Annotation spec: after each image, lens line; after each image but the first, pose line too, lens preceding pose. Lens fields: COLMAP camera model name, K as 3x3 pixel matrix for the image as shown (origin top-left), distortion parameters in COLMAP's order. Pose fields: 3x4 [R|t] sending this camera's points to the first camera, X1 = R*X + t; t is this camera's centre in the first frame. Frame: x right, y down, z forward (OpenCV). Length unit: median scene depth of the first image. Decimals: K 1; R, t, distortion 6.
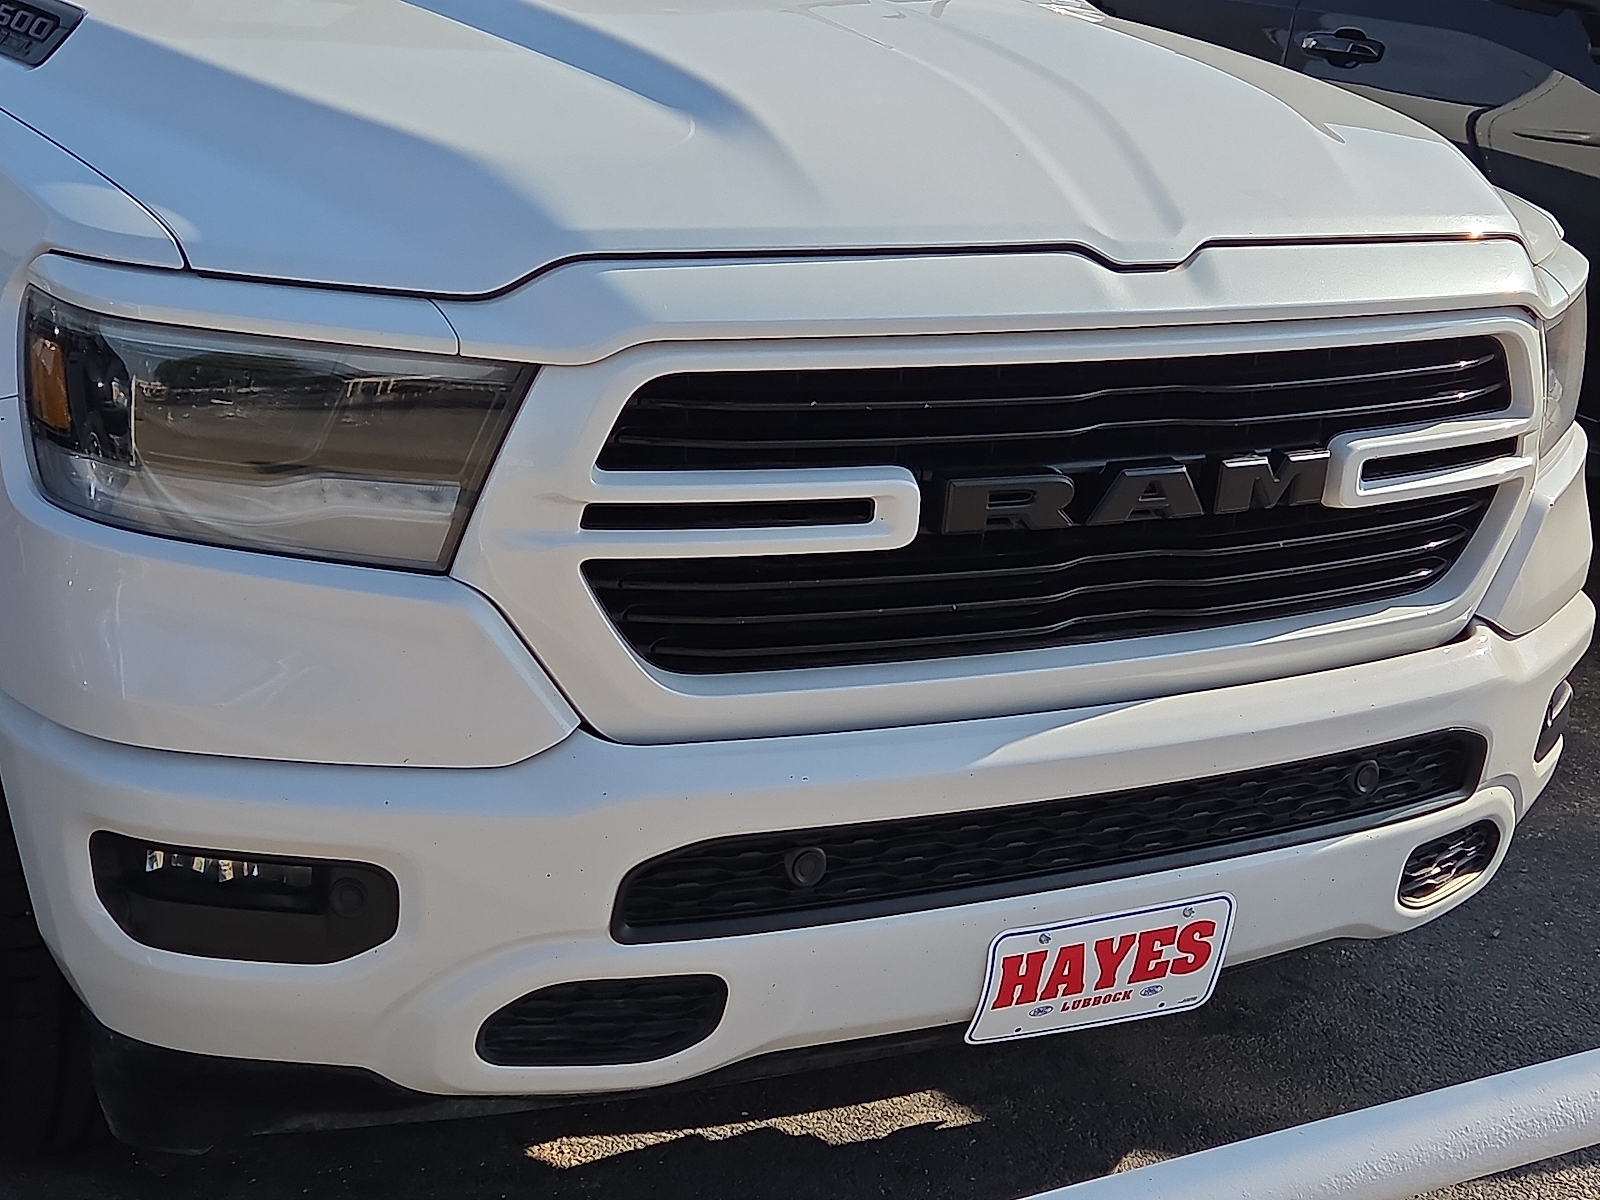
lens RADIAL K [[2335.7, 0, 800.0], [0, 2335.7, 600.0], [0, 0, 1]] dist [0.061058, -0.035894]
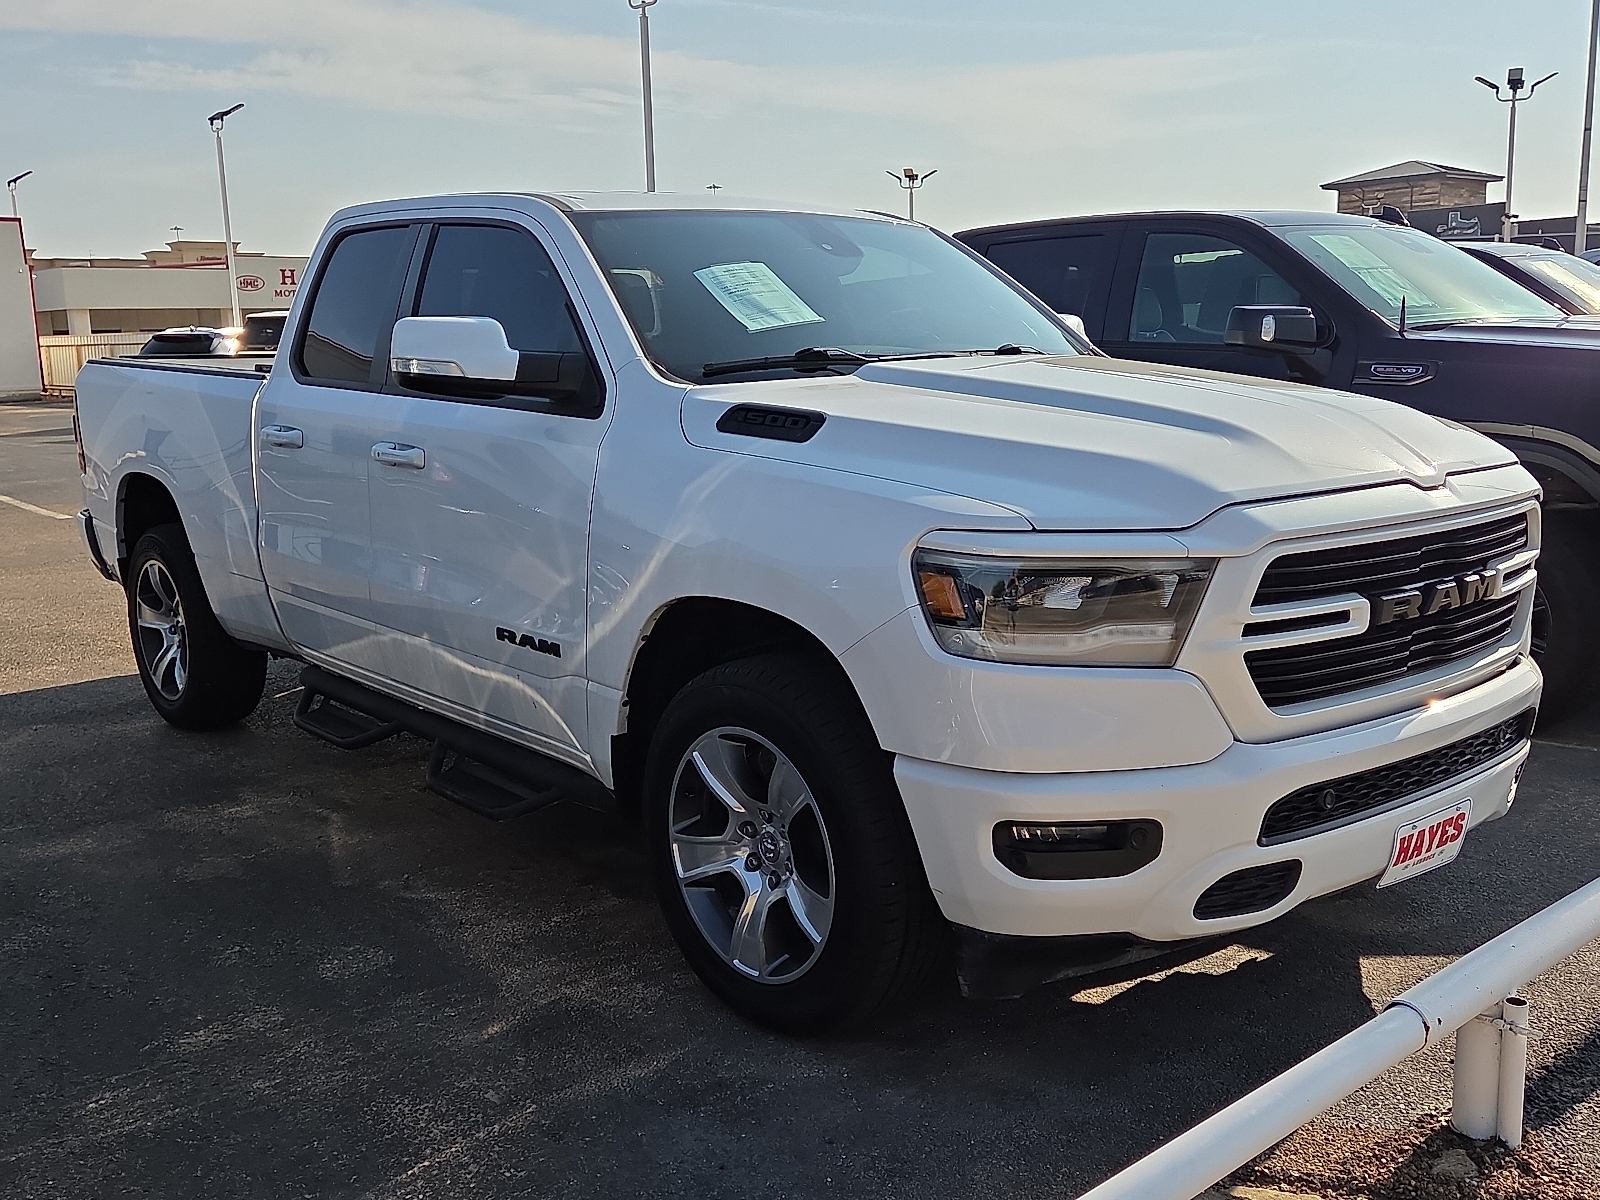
lens RADIAL K [[1507.3, 0, 800.0], [0, 1507.3, 600.0], [0, 0, 1]] dist [0.043521, -0.000244]
pose [[0.979383, -0.101351, 0.174749, -0.650916], [0.118416, 0.988864, -0.090142, 0.009953], [-0.163667, 0.108977, 0.980478, -0.209344]]
